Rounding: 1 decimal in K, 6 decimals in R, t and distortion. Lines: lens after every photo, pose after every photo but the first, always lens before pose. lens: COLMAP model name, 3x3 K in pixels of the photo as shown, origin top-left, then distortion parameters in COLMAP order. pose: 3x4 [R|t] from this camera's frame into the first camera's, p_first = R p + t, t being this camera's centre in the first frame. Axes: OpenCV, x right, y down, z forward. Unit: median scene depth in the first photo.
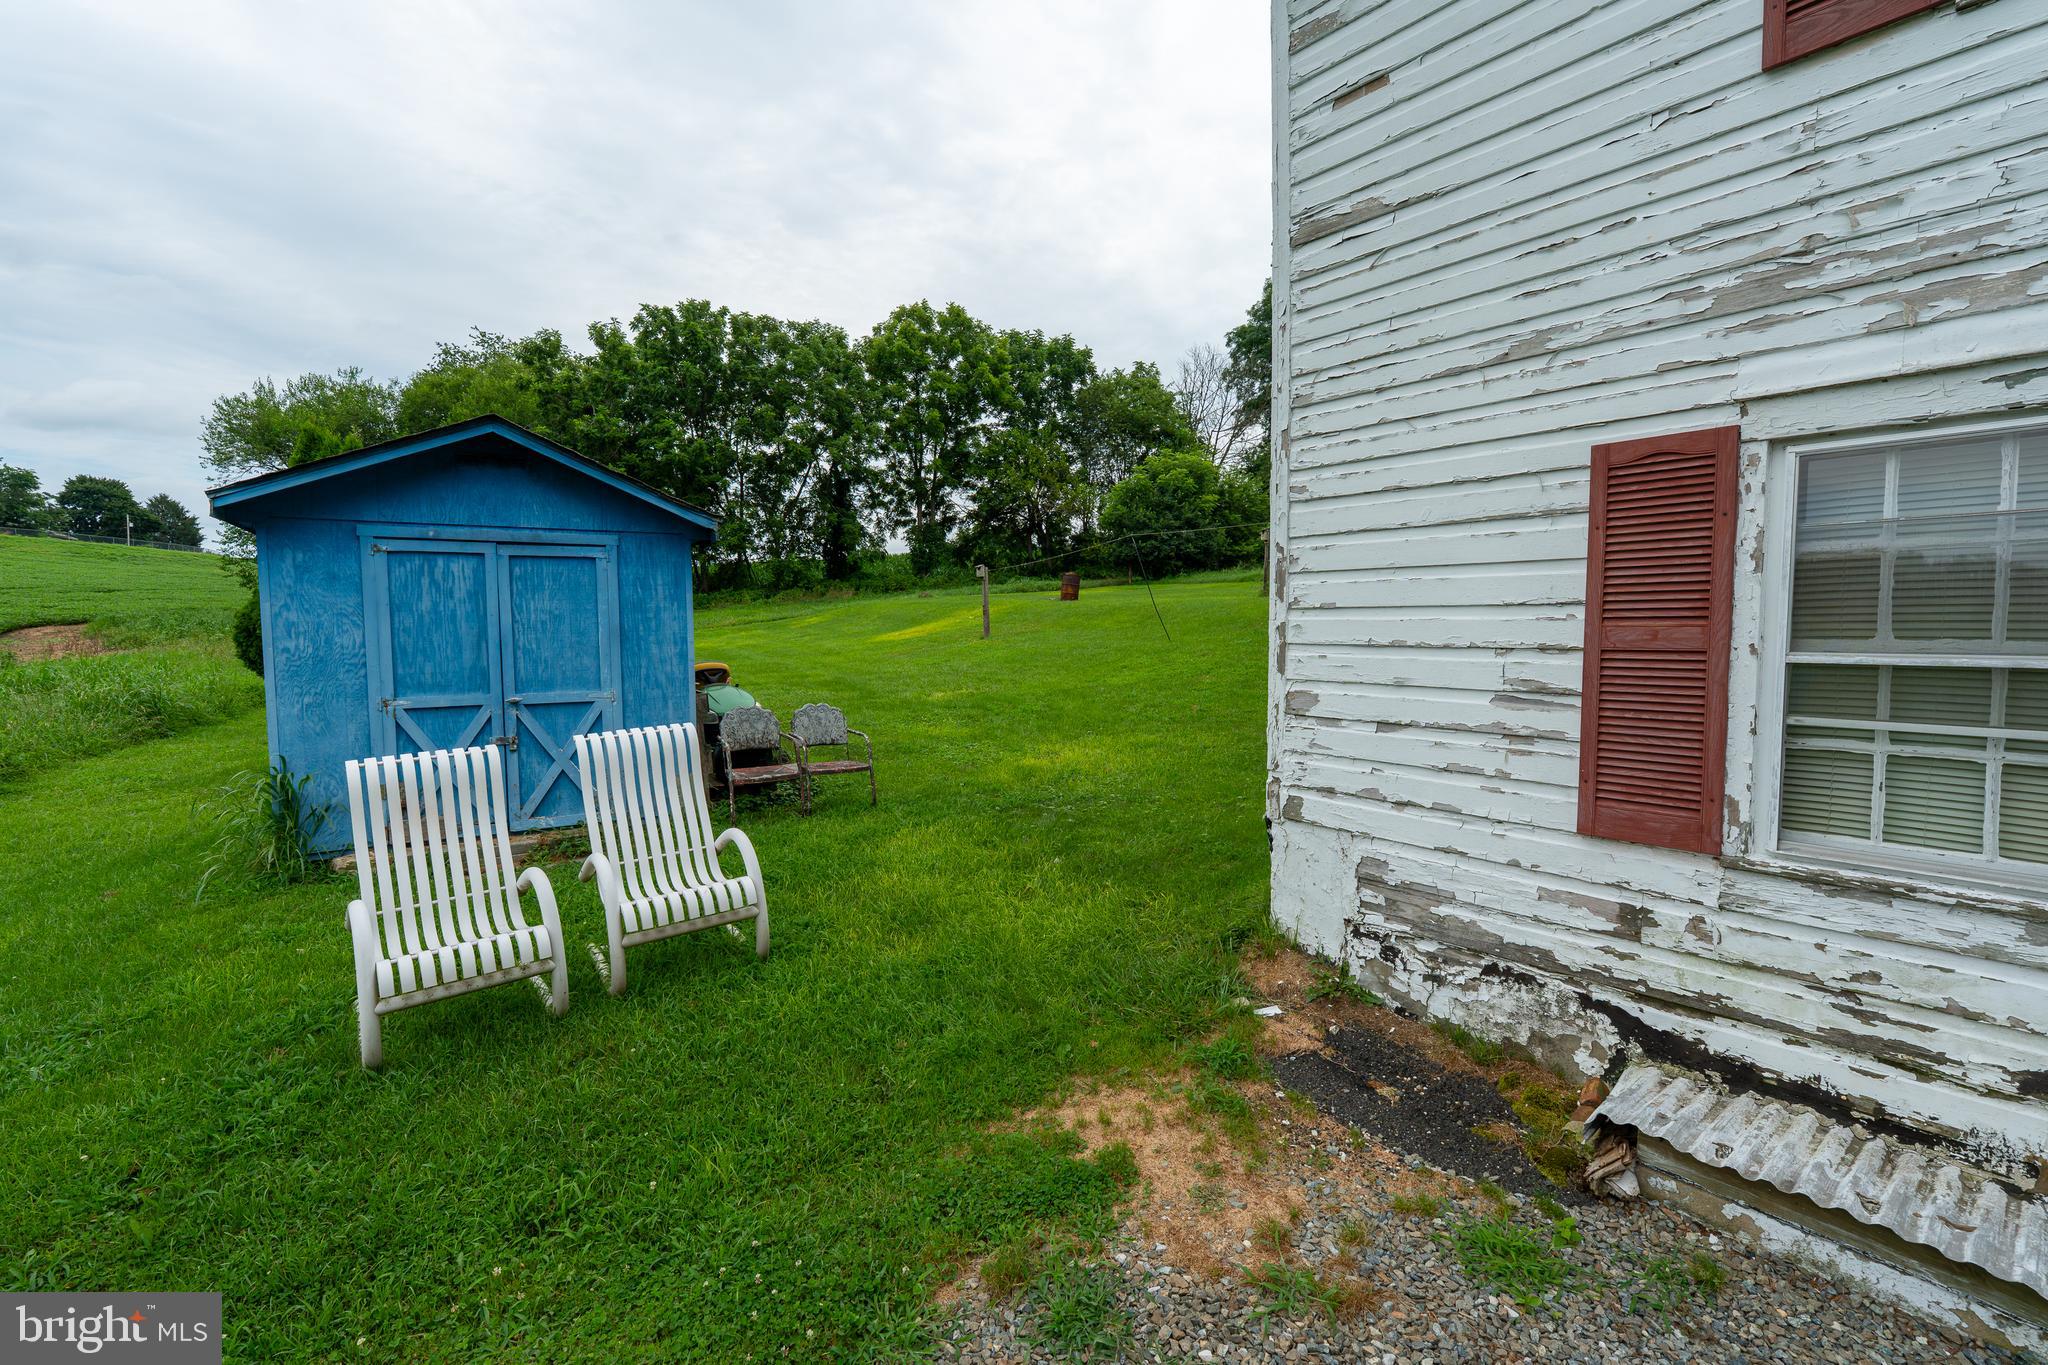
lens RADIAL K [[916.6, 0, 1031.3], [0, 916.6, 684.1], [0, 0, 1]] dist [-0.006623, 0.002129]
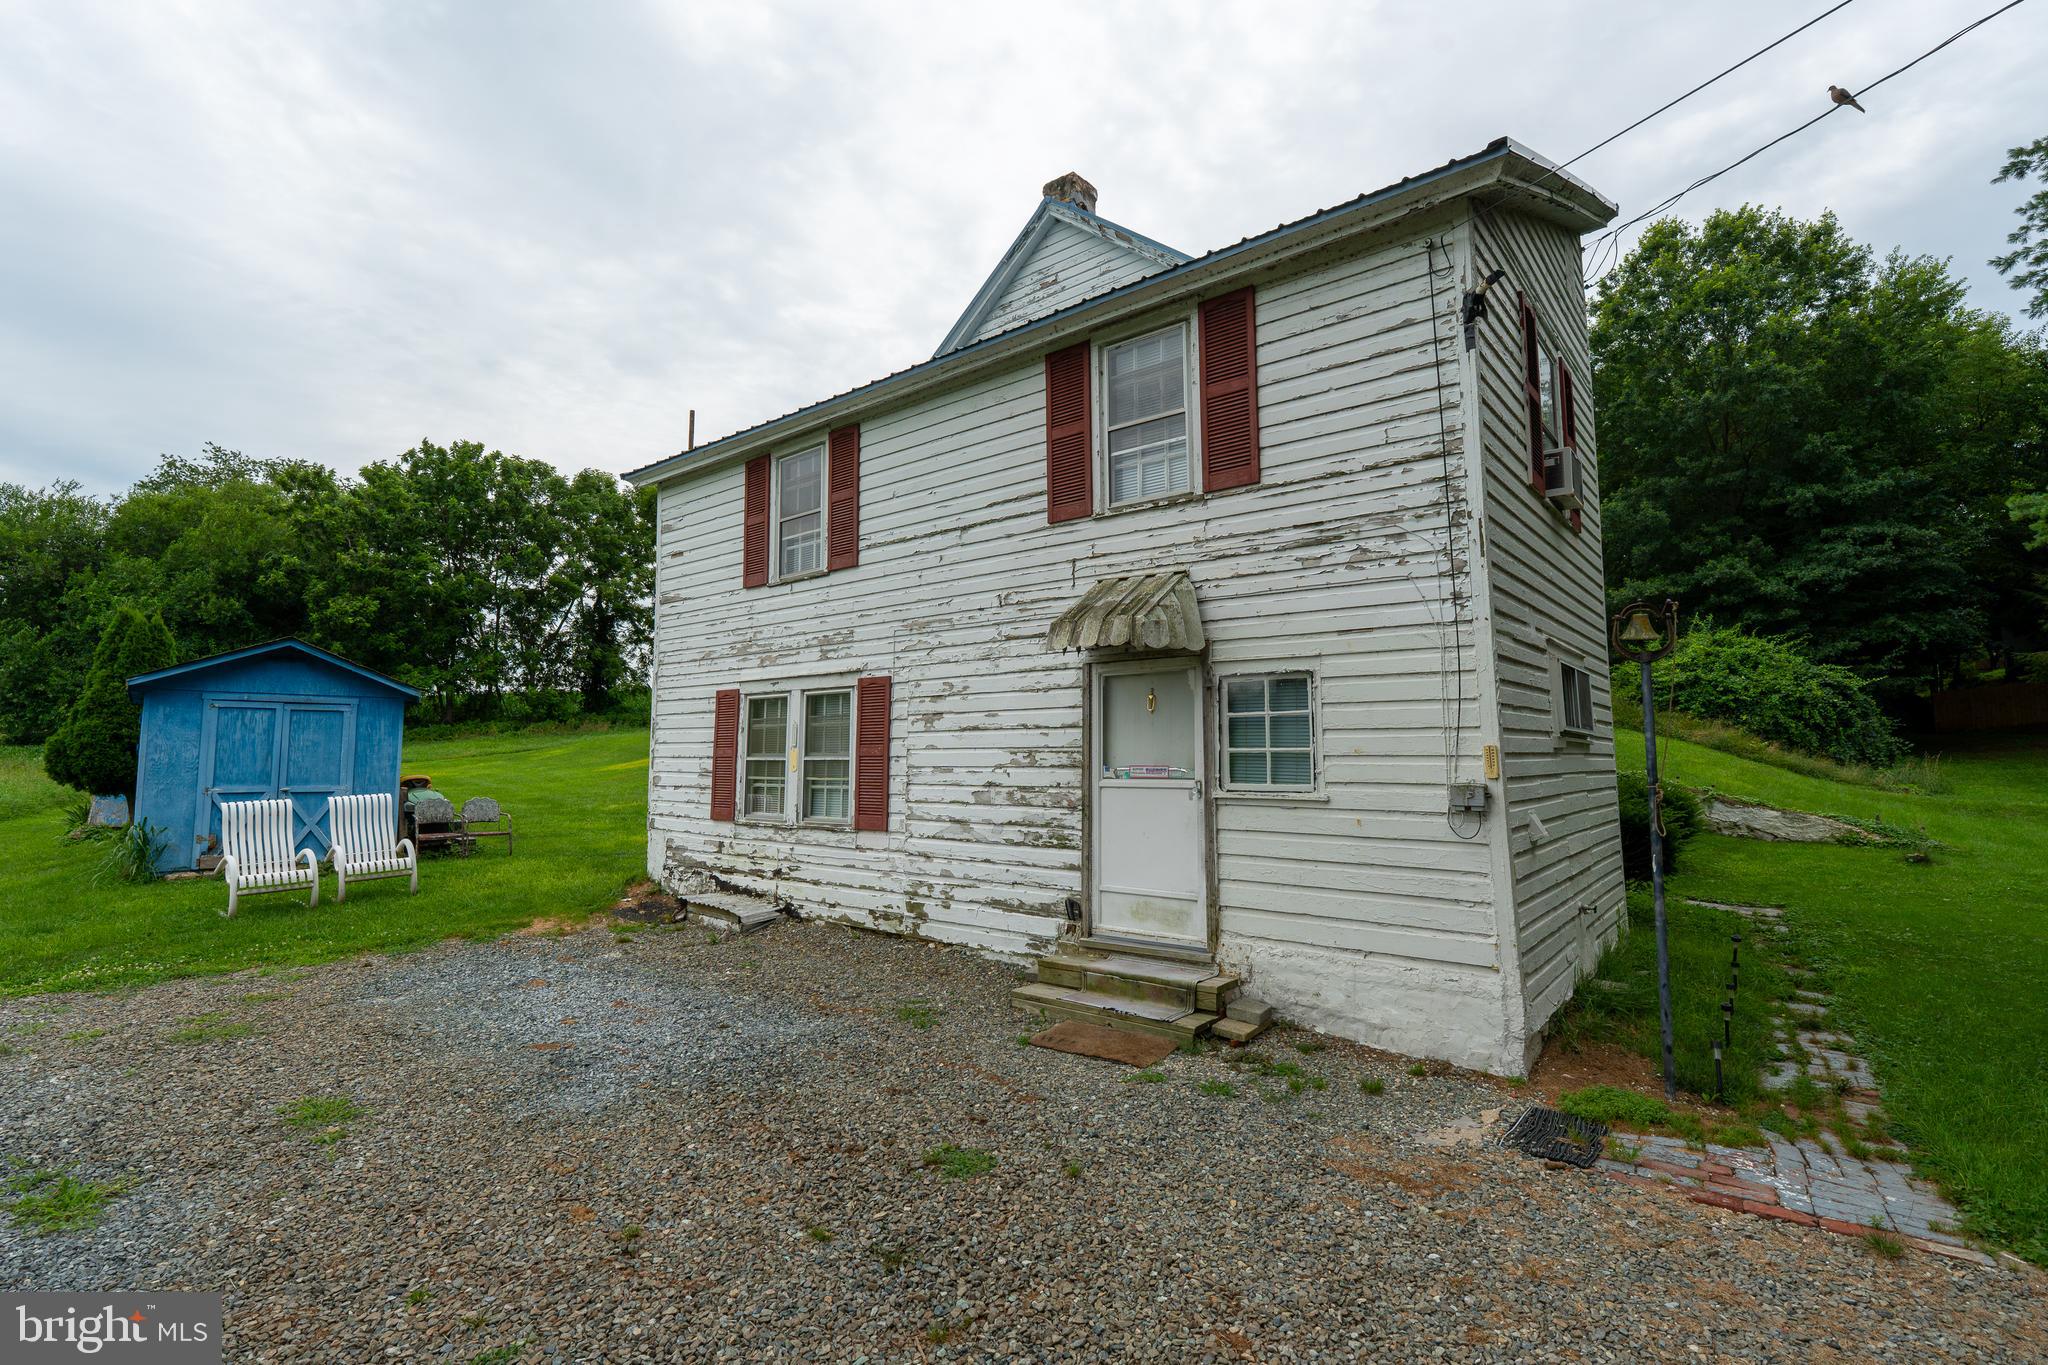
lens RADIAL K [[942.0, 0, 1029.8], [0, 942.0, 676.7], [0, 0, 1]] dist [-0.007743, 0.000767]
pose [[0.978990, 0.024540, 0.202425, 0.193858], [0.006846, 0.988216, -0.152910, 0.035614], [-0.203793, 0.151083, 0.967286, -0.441688]]
